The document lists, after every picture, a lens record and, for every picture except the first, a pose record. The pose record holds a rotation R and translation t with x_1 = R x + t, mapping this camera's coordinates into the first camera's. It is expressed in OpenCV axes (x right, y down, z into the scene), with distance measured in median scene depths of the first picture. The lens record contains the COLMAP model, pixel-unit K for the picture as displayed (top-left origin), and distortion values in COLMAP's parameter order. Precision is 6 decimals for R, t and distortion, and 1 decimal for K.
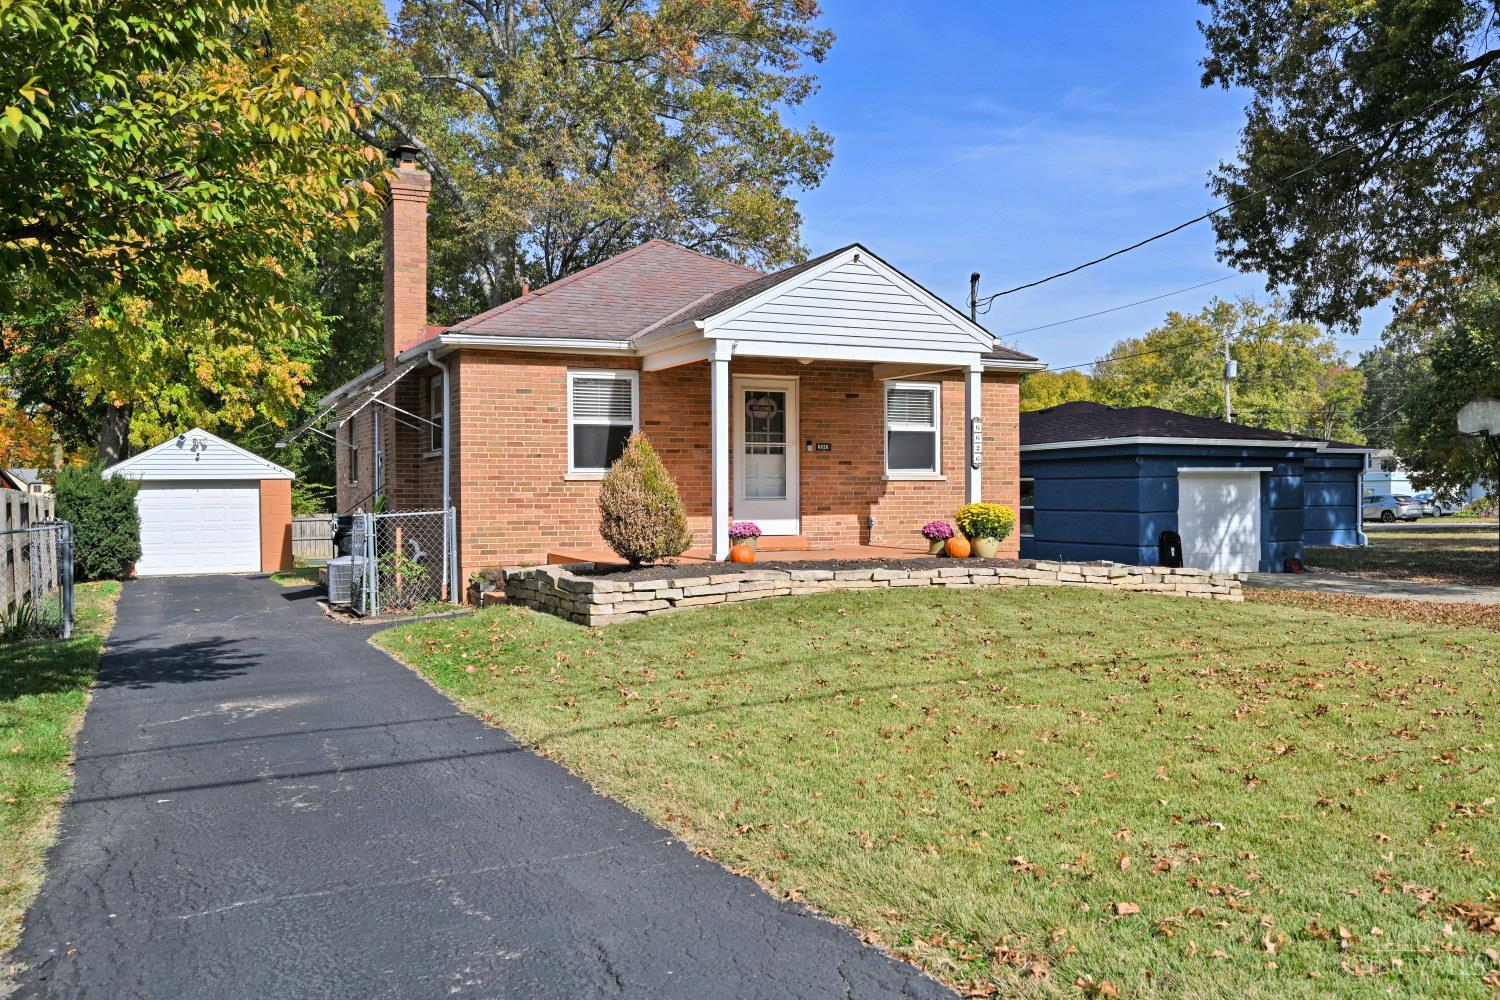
lens RADIAL K [[1259.1, 0, 749.8], [0, 1259.1, 499.2], [0, 0, 1]] dist [-0.007449, -0.001982]
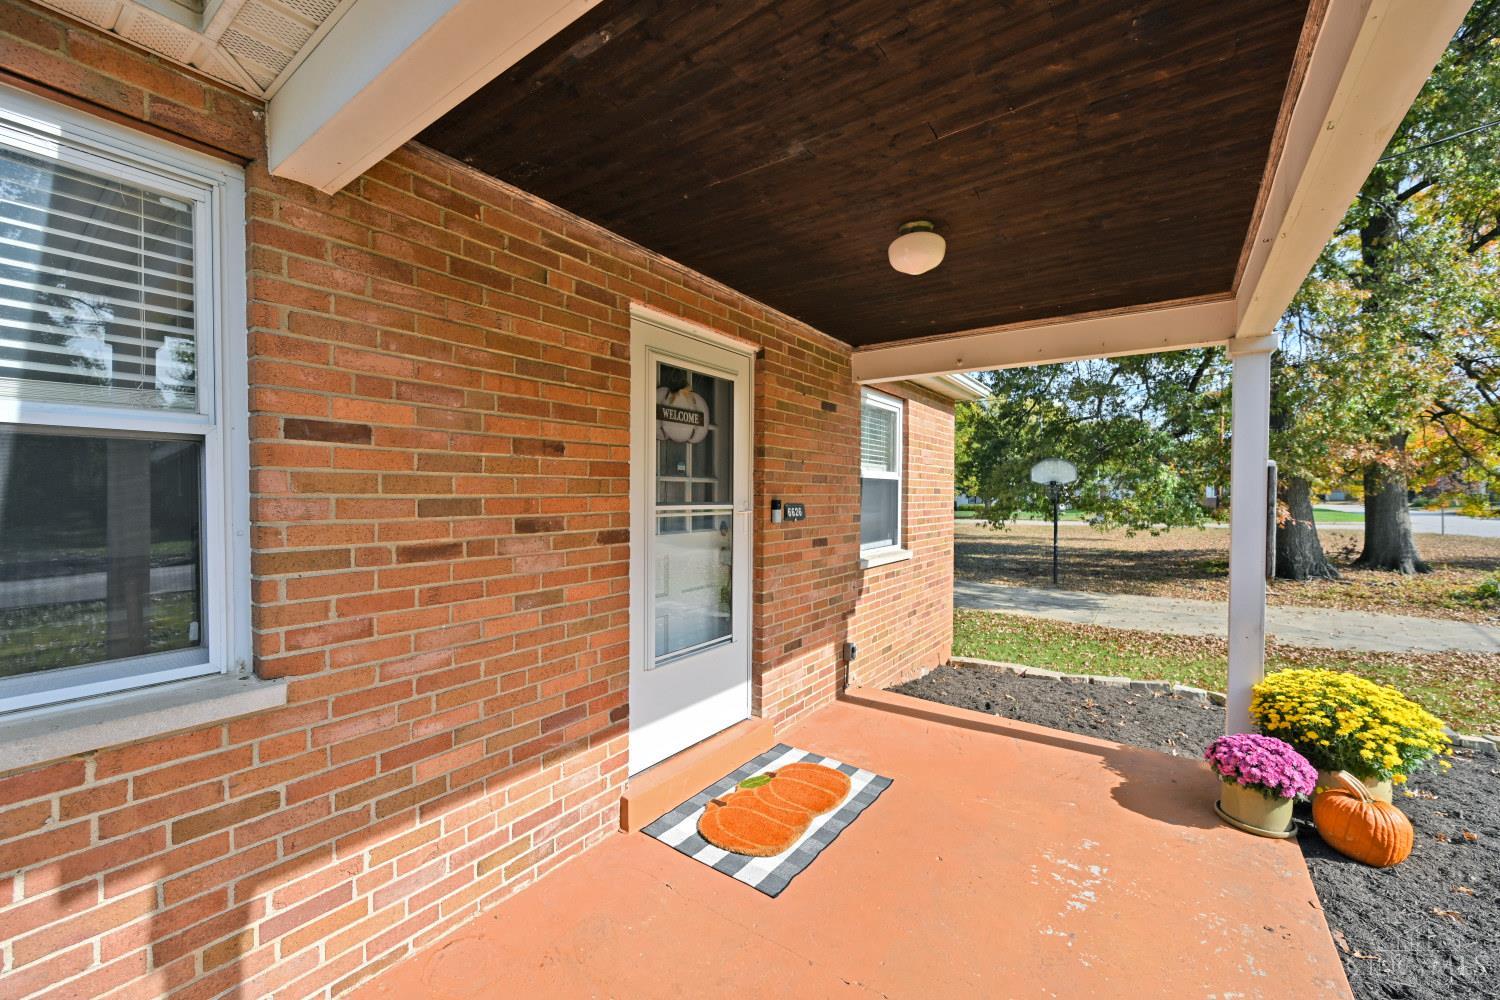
lens RADIAL K [[586.1, 0, 756.6], [0, 586.1, 505.0], [0, 0, 1]] dist [-0.002735, -0.000421]
pose [[0.869532, -0.001577, 0.493874, -0.059462], [-0.004050, 0.999939, 0.010324, -0.046609], [-0.493860, -0.010977, 0.869472, 0.830762]]
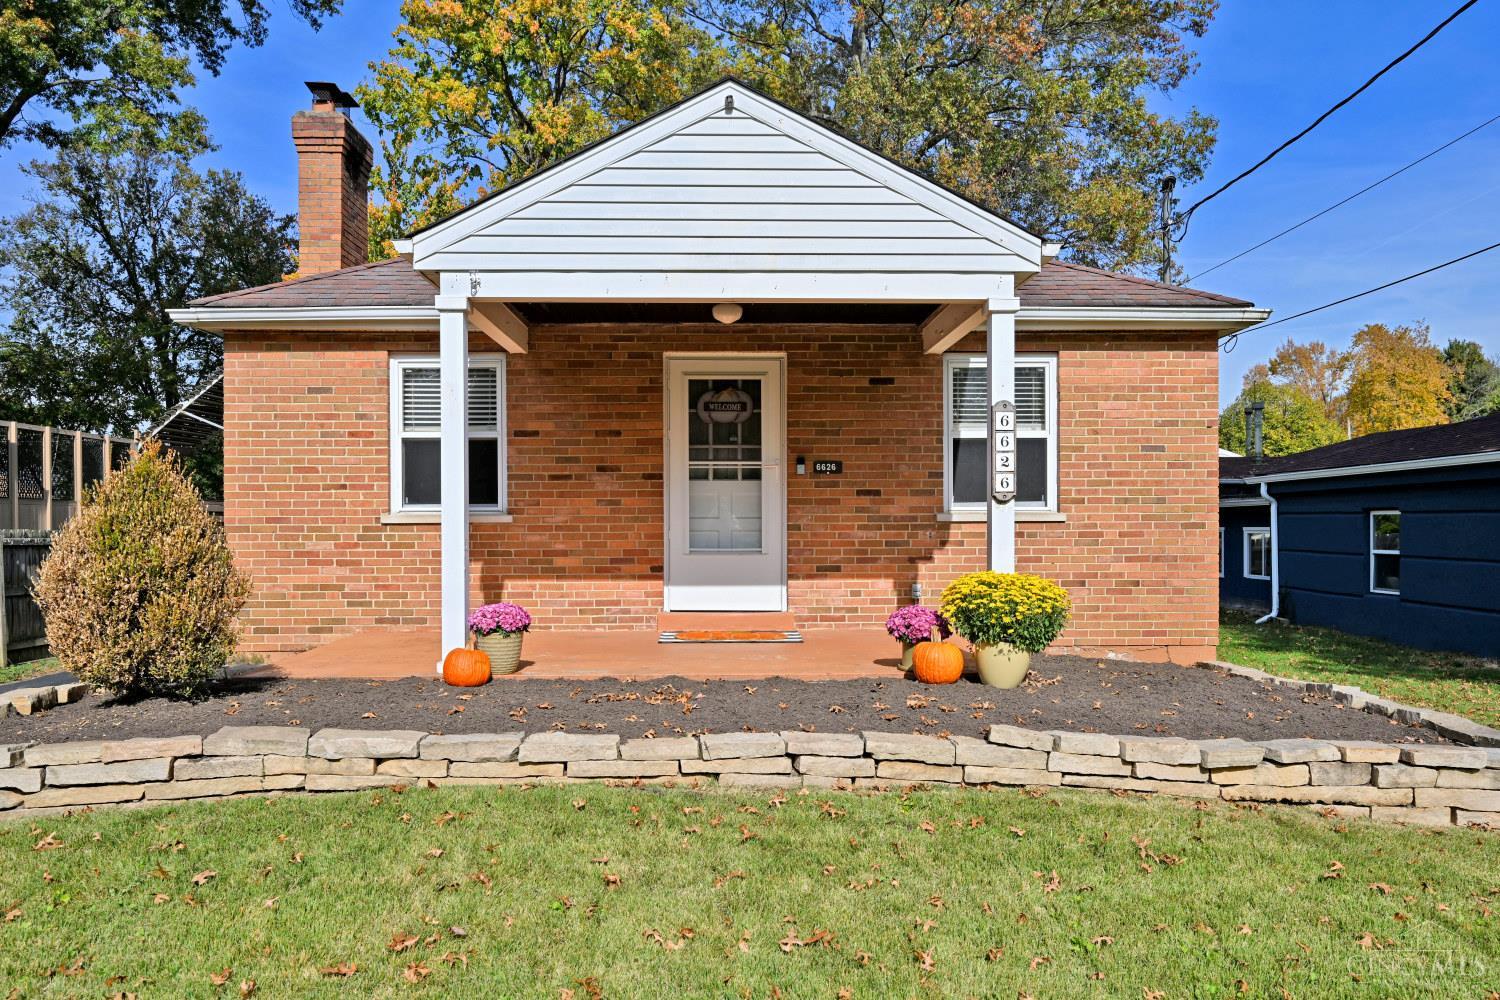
lens RADIAL K [[1121.8, 0, 740.6], [0, 1121.8, 526.4], [0, 0, 1]] dist [-0.004777, -0.003249]
pose [[0.917370, 0.003078, -0.398023, 0.237898], [-0.002858, 0.999995, 0.001147, -0.013517], [0.398025, 0.000085, 0.917375, 0.493137]]
